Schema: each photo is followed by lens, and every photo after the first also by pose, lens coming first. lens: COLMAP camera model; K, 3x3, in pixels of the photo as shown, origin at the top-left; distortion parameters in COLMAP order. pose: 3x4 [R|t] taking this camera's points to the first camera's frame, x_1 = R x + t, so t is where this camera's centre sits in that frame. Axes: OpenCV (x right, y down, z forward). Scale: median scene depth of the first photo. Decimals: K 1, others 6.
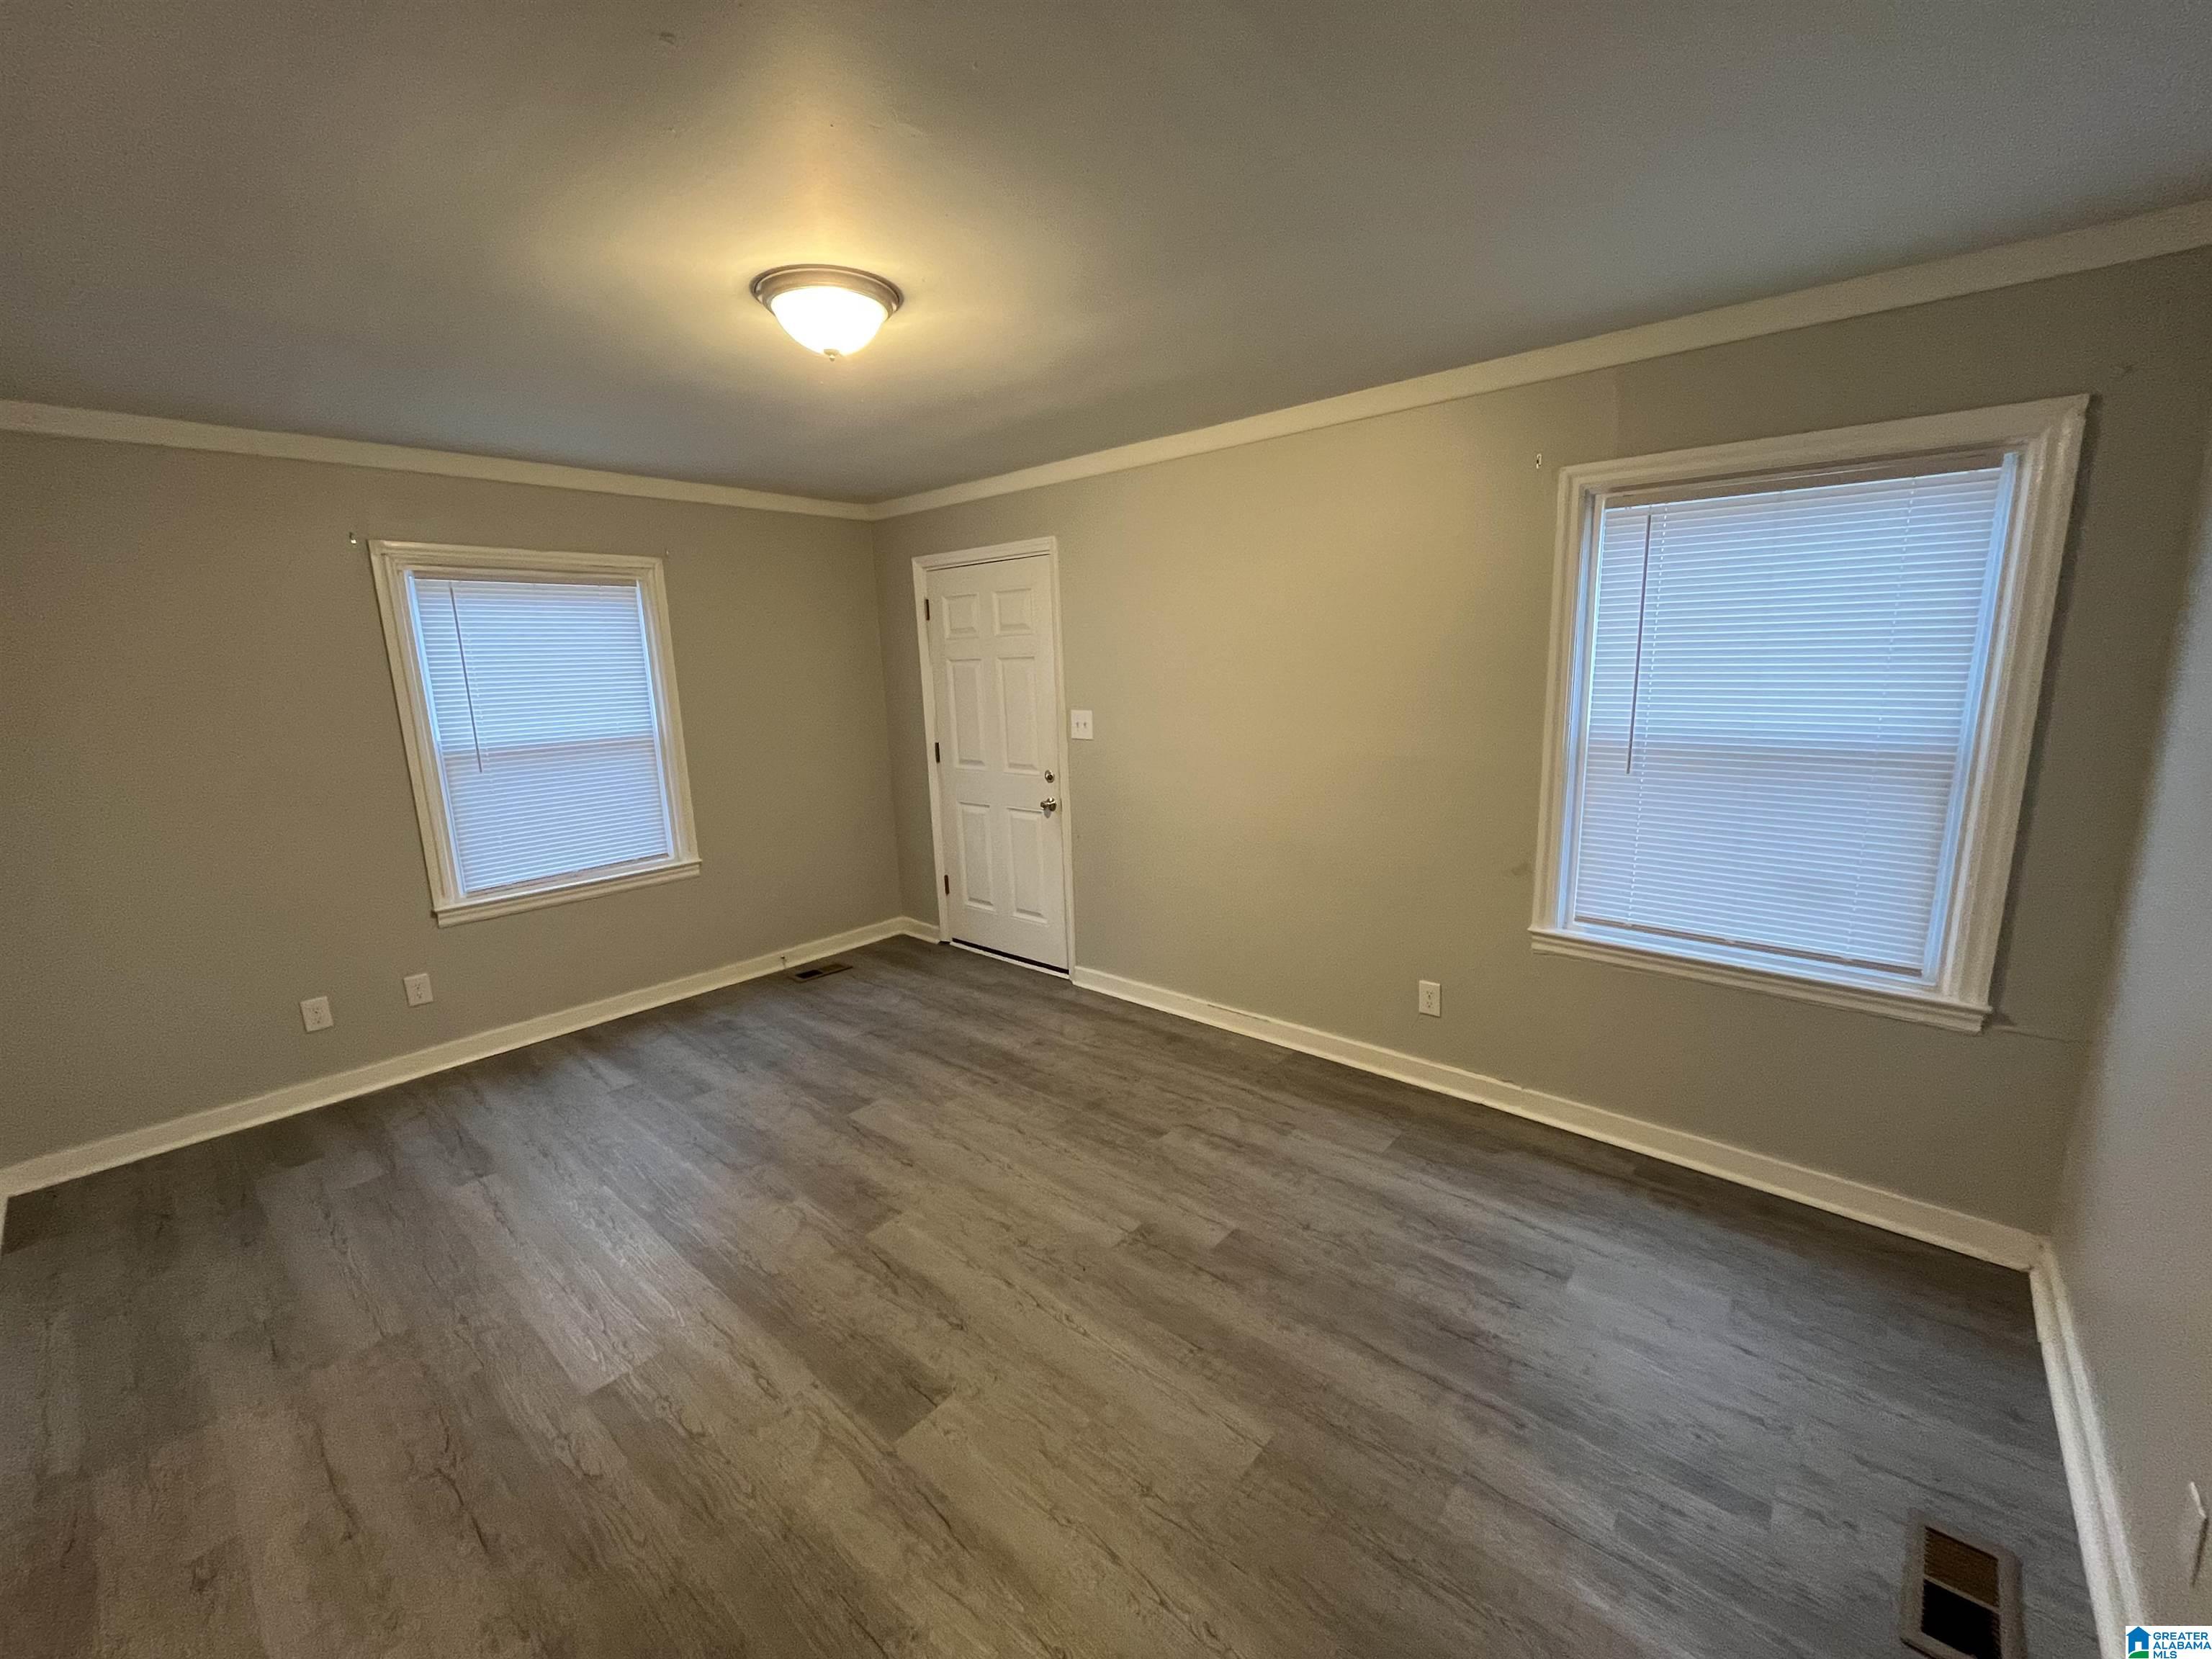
lens RADIAL K [[887.6, 0, 1106.0], [0, 887.6, 829.5], [0, 0, 1]] dist [-0.001689, -0.000417]
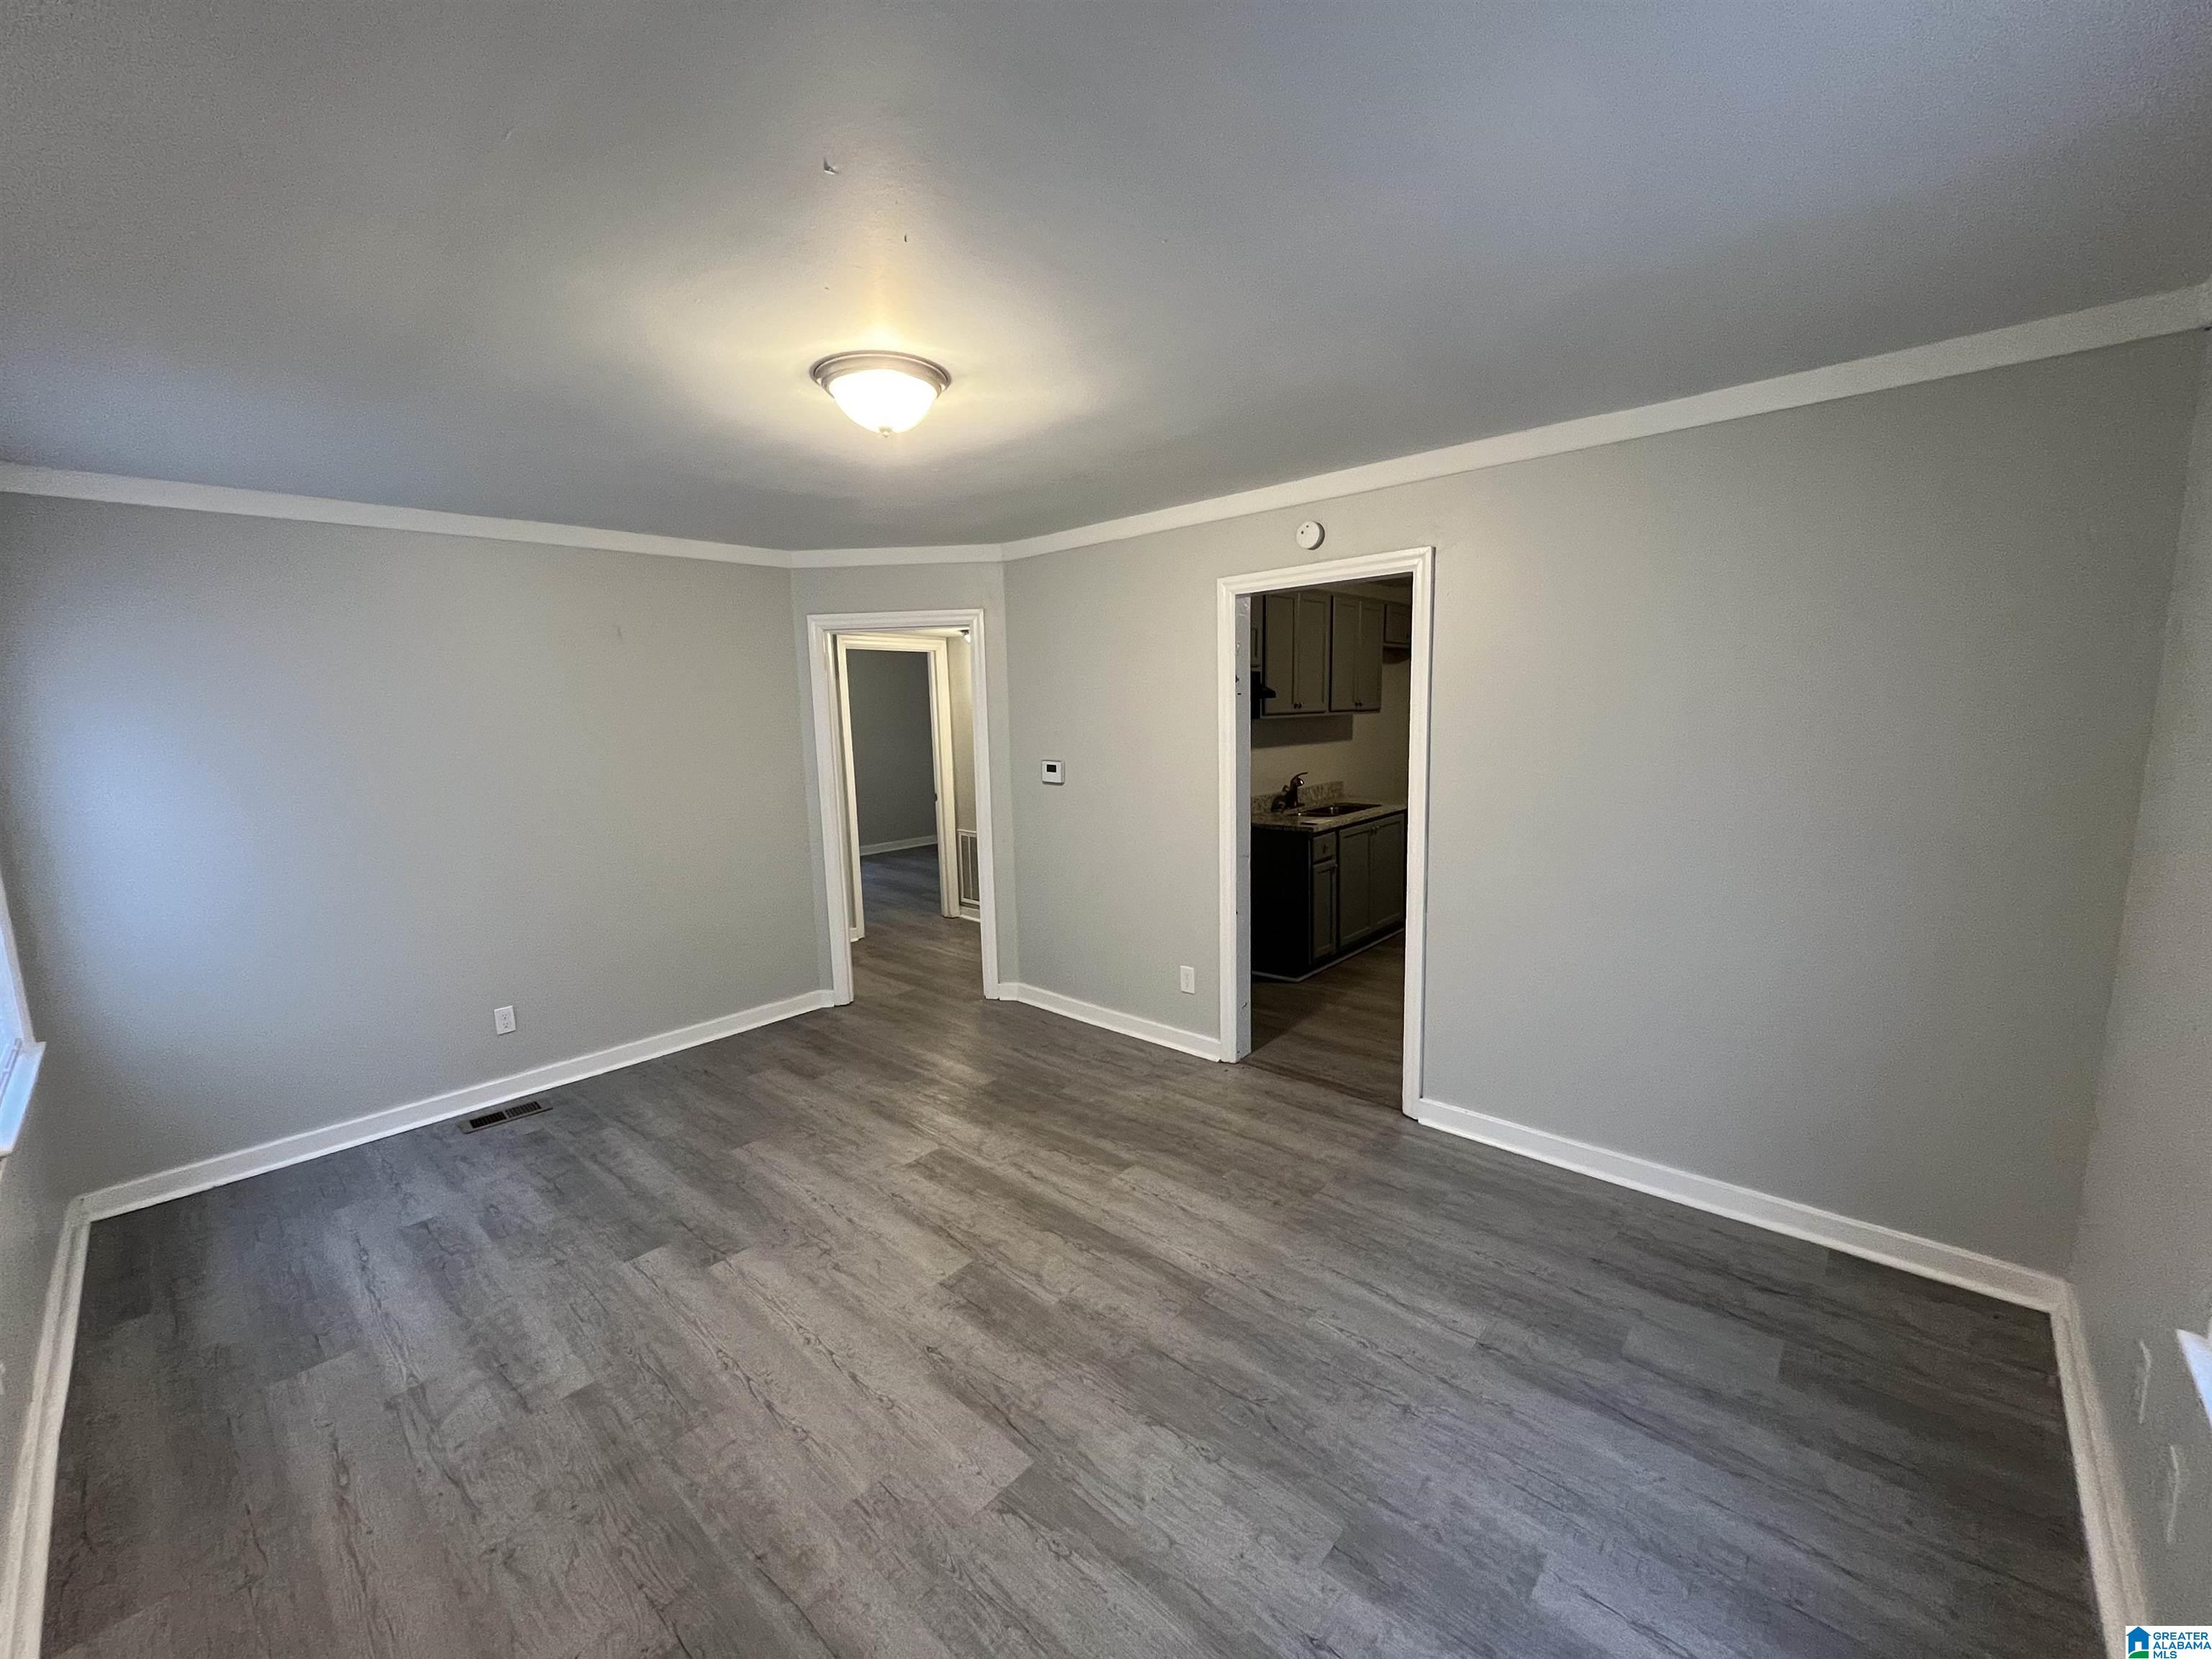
lens RADIAL K [[888.5, 0, 1106.0], [0, 888.5, 829.5], [0, 0, 1]] dist [0.000969, 0.000172]
pose [[-0.998039, 0.055065, 0.029780, -0.479316], [0.061781, 0.943175, 0.326504, -0.346209], [-0.010109, 0.327703, -0.944727, 1.791601]]
